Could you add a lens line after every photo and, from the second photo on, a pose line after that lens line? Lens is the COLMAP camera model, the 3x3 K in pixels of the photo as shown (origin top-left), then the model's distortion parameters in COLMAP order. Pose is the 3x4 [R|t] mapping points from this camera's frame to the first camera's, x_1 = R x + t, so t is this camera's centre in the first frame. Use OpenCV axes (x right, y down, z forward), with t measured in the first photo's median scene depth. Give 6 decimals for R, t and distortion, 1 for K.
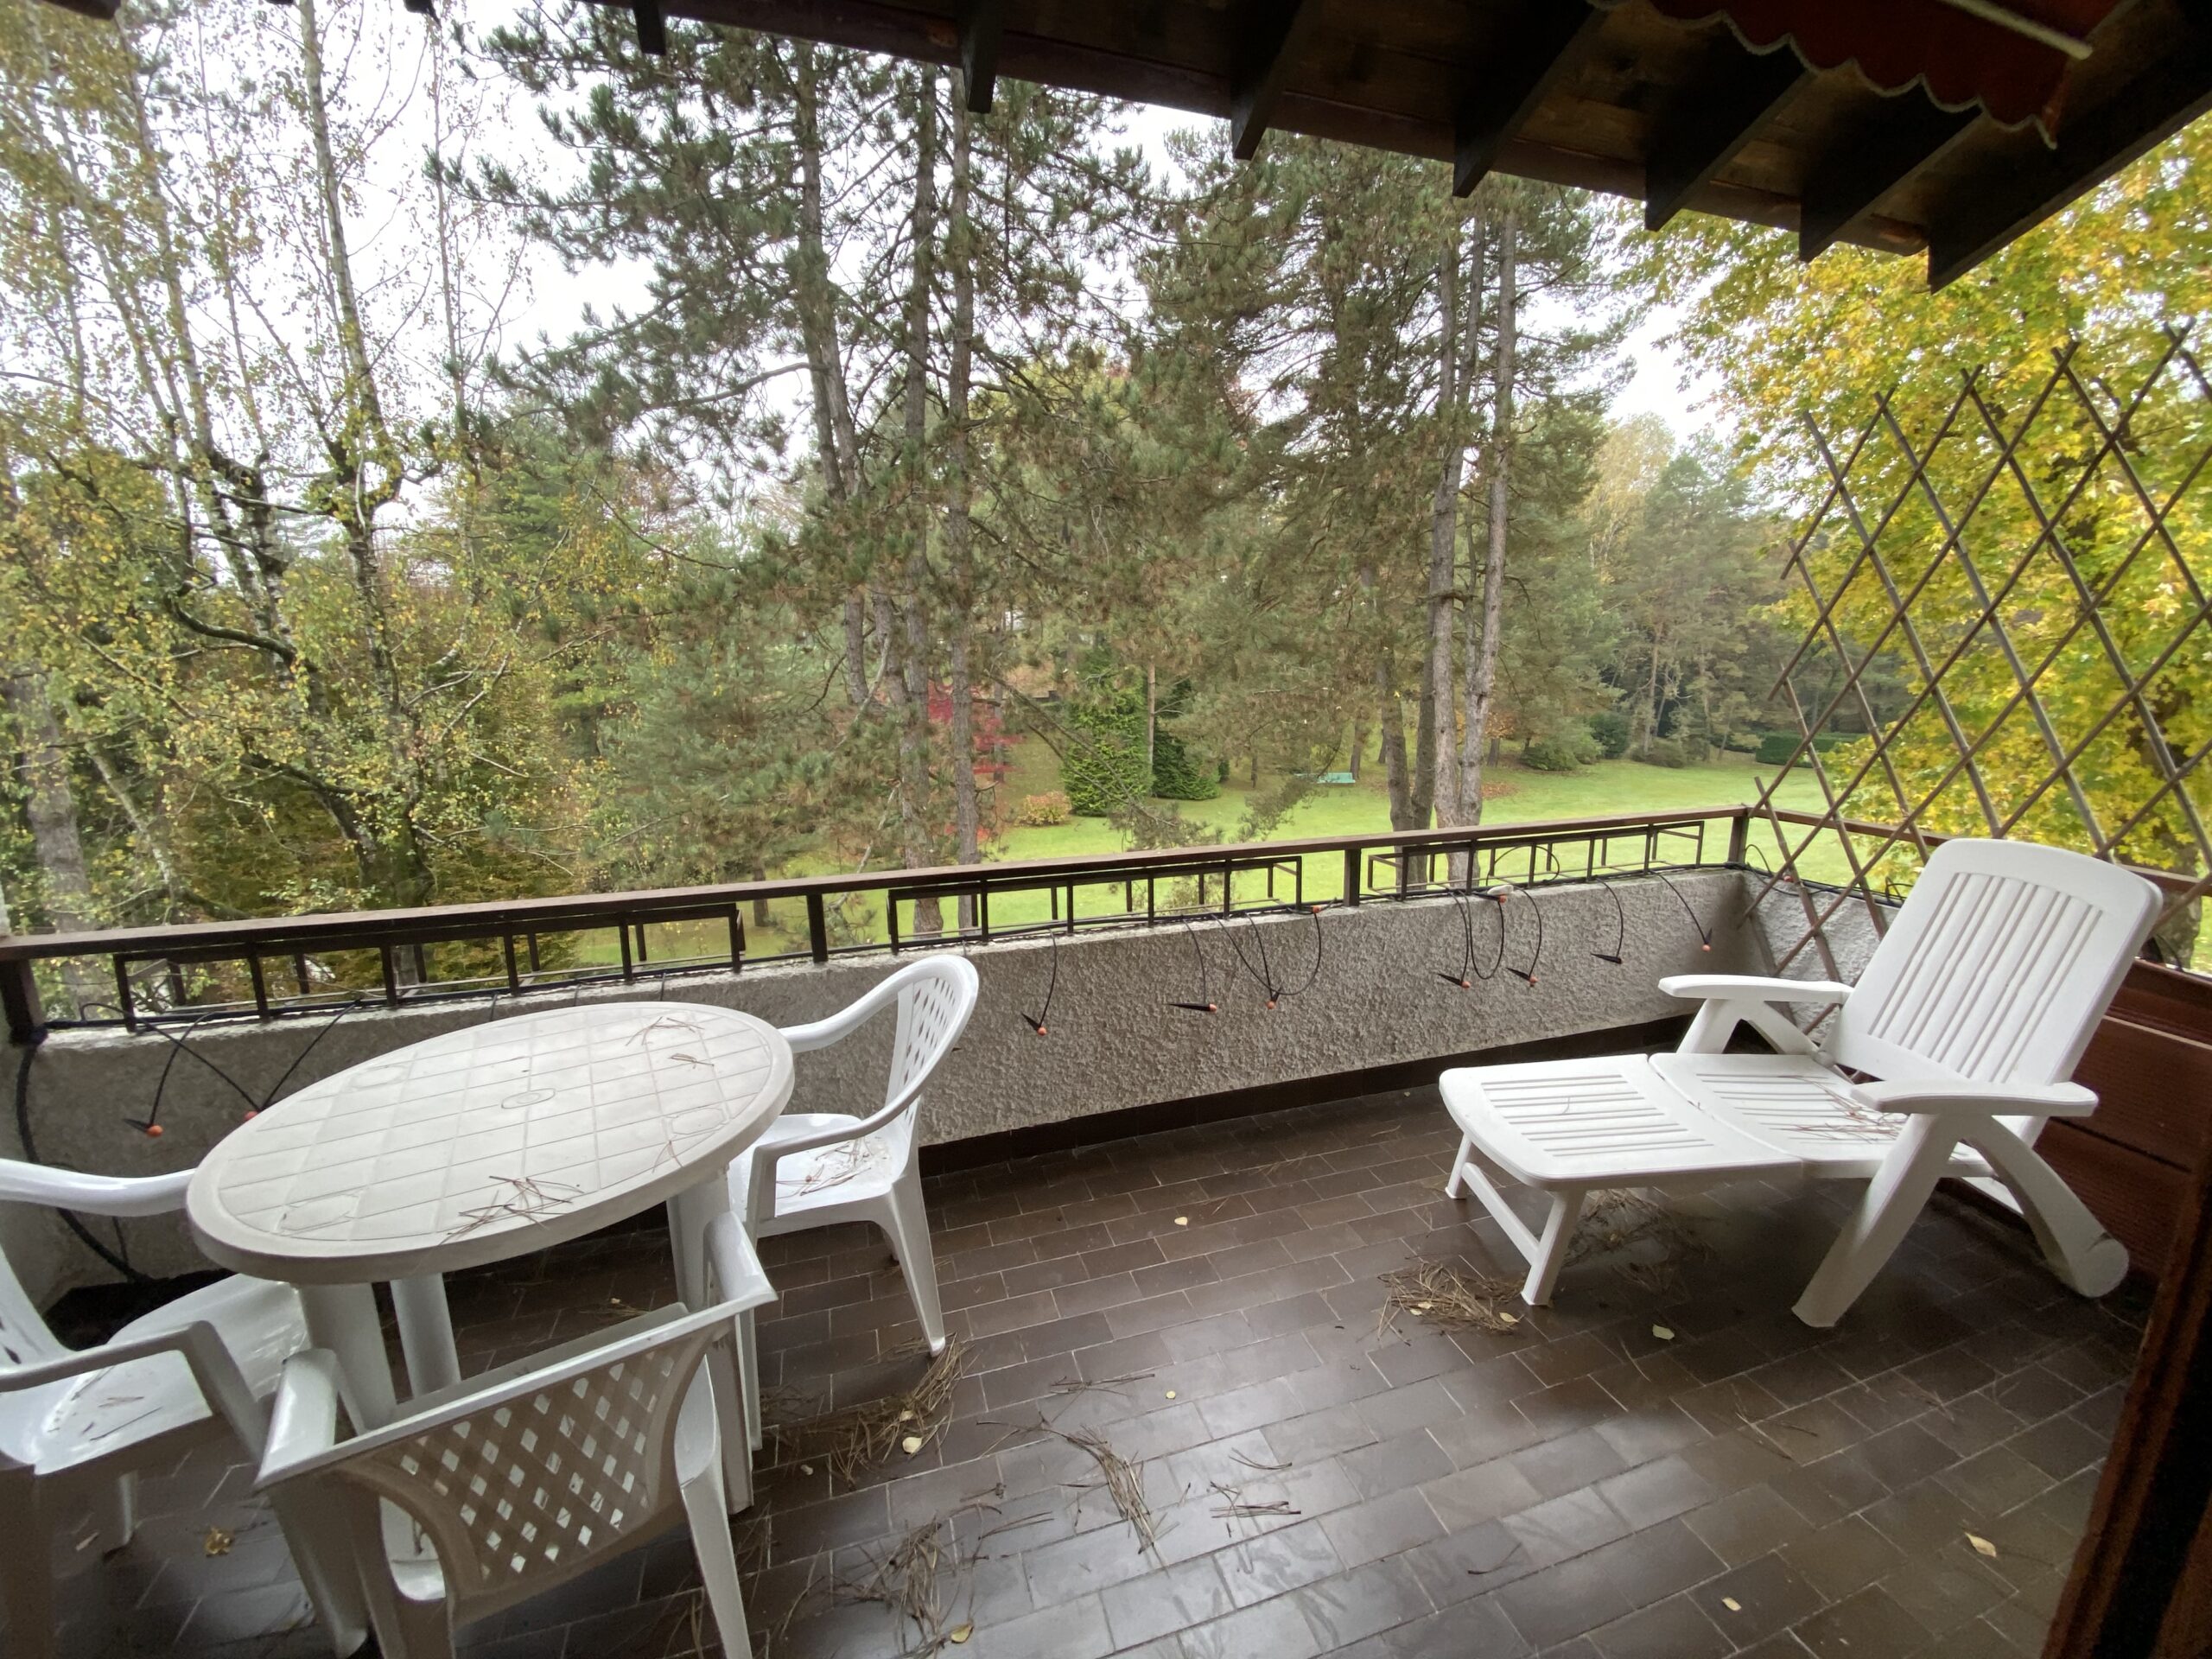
lens RADIAL K [[886.9, 0, 1107.7], [0, 886.9, 830.8], [0, 0, 1]] dist [0.009094, -0.009151]
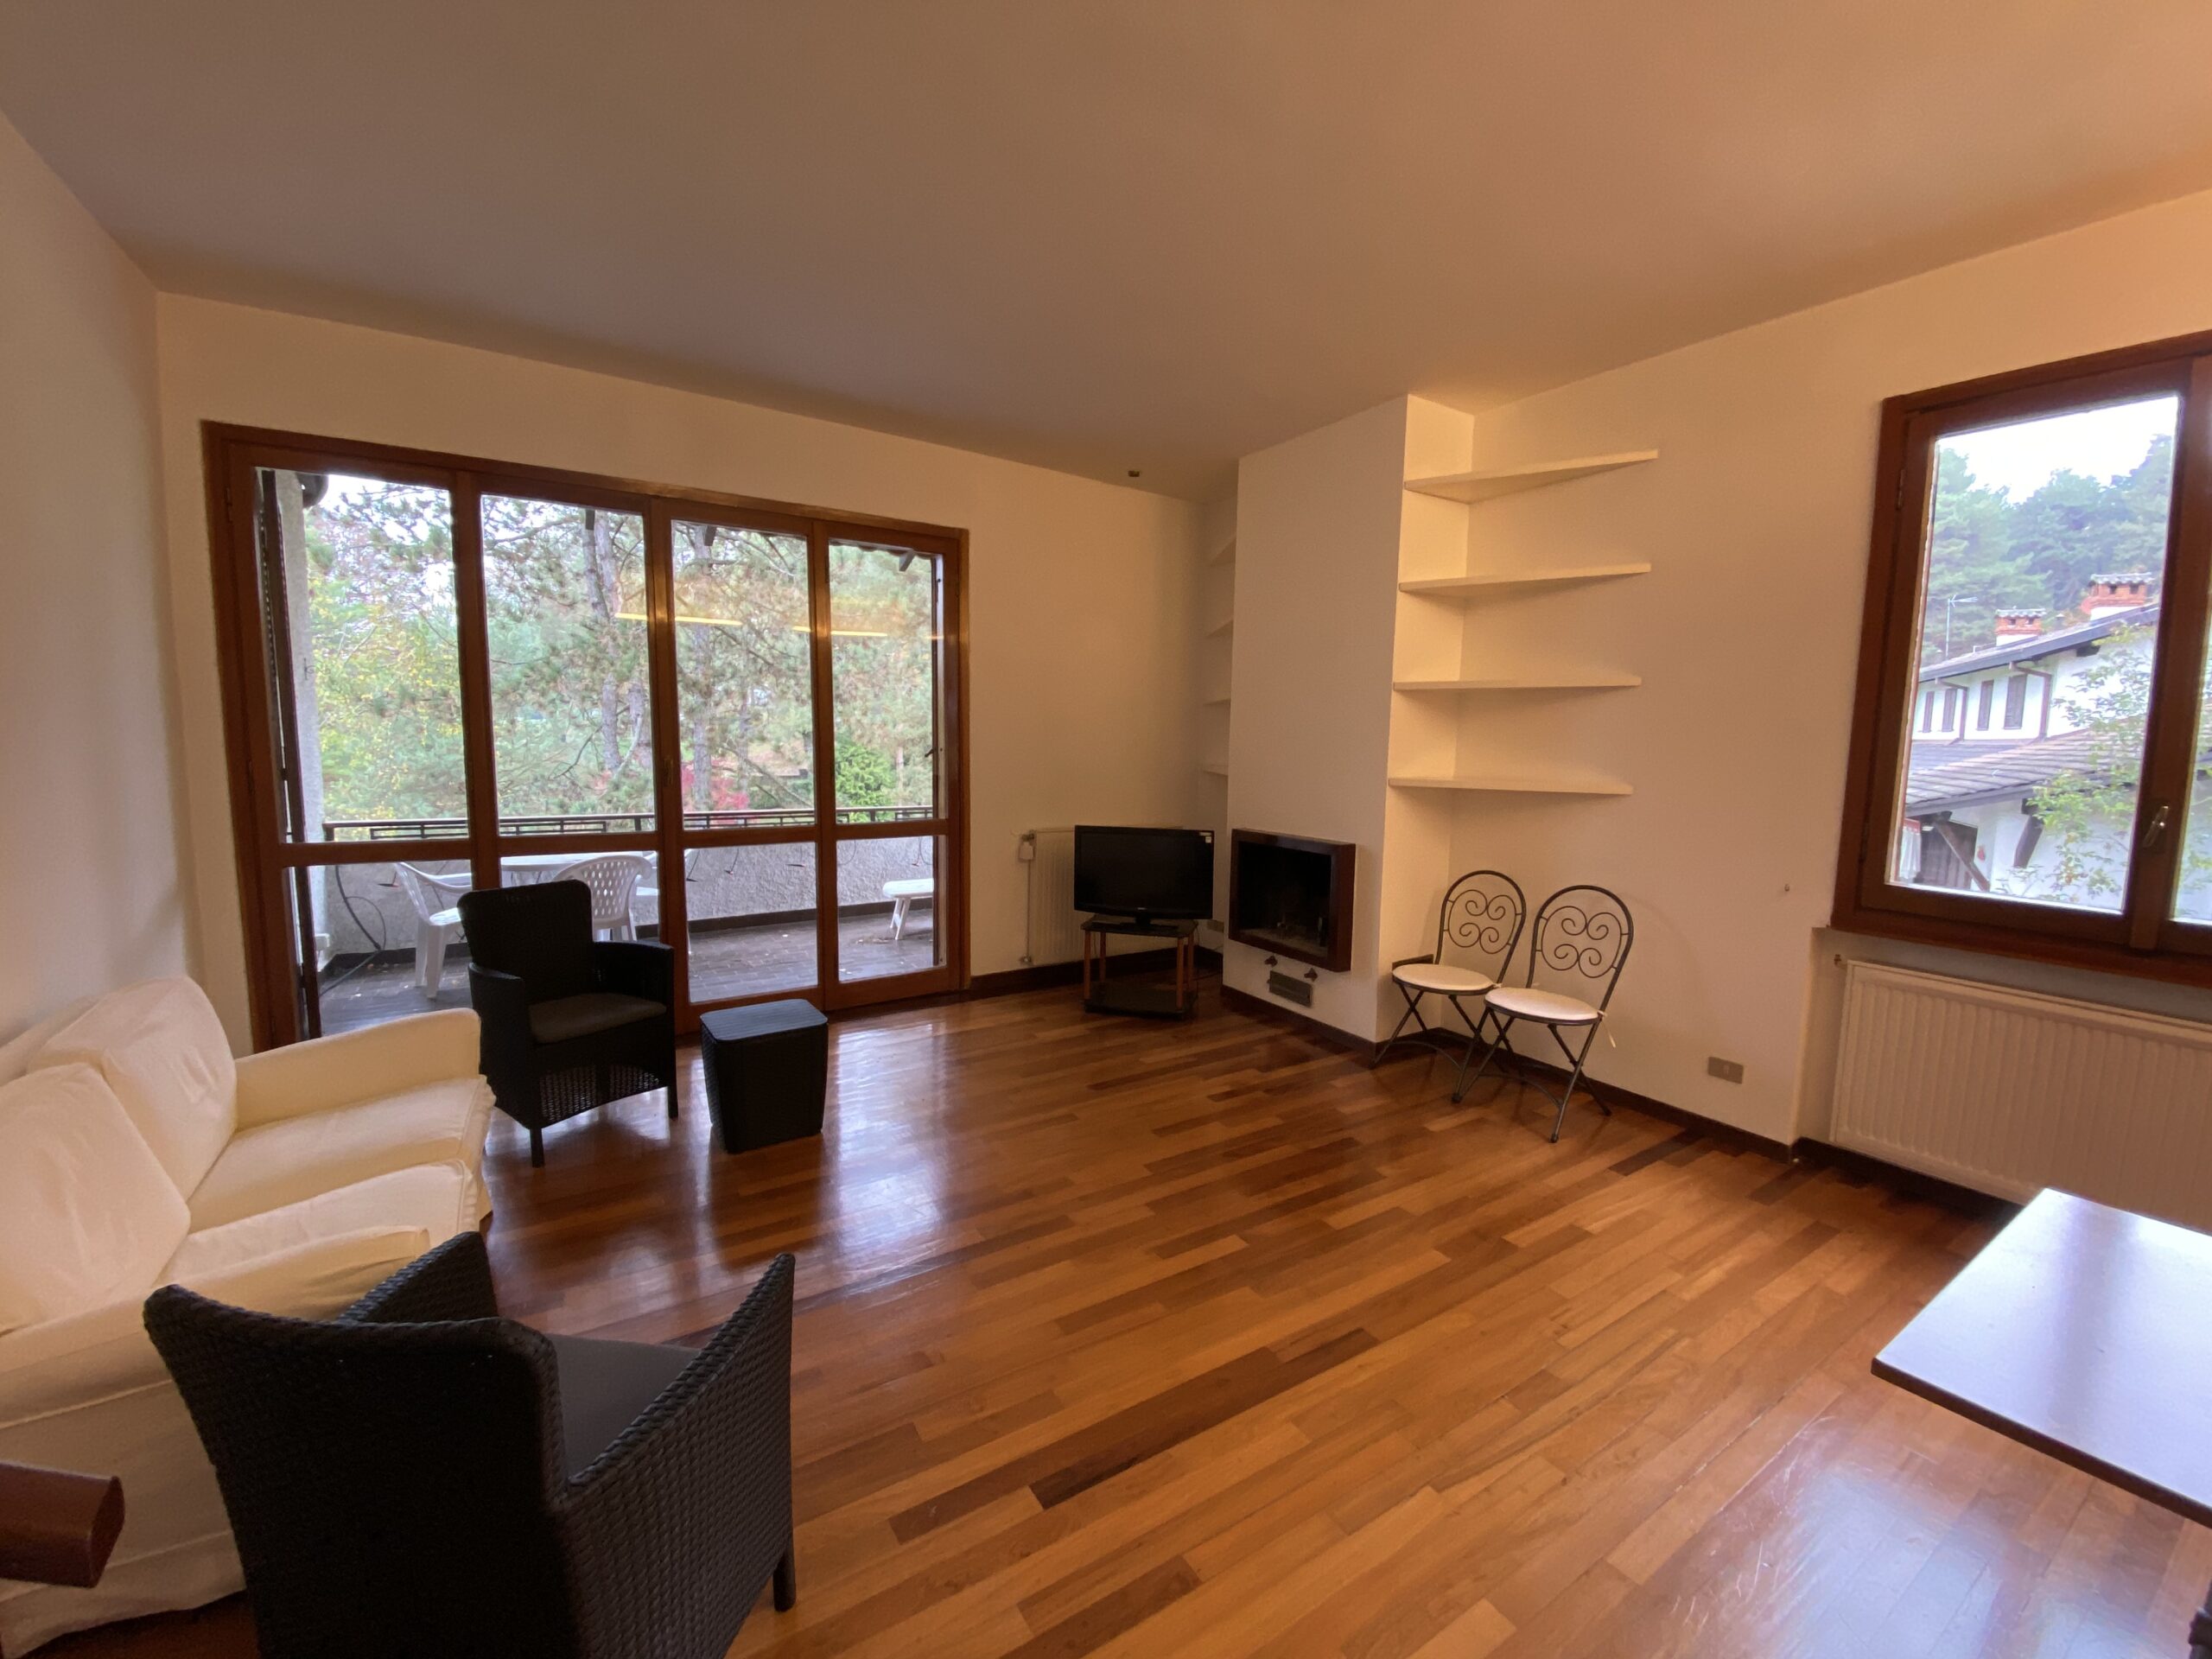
lens RADIAL K [[886.9, 0, 1117.4], [0, 886.9, 846.5], [0, 0, 1]] dist [0.009094, -0.009151]
pose [[0.964012, -0.006169, 0.265787, 0.087030], [0.026621, 0.996946, -0.073412, 0.097893], [-0.264522, 0.077845, 0.961233, -0.485593]]
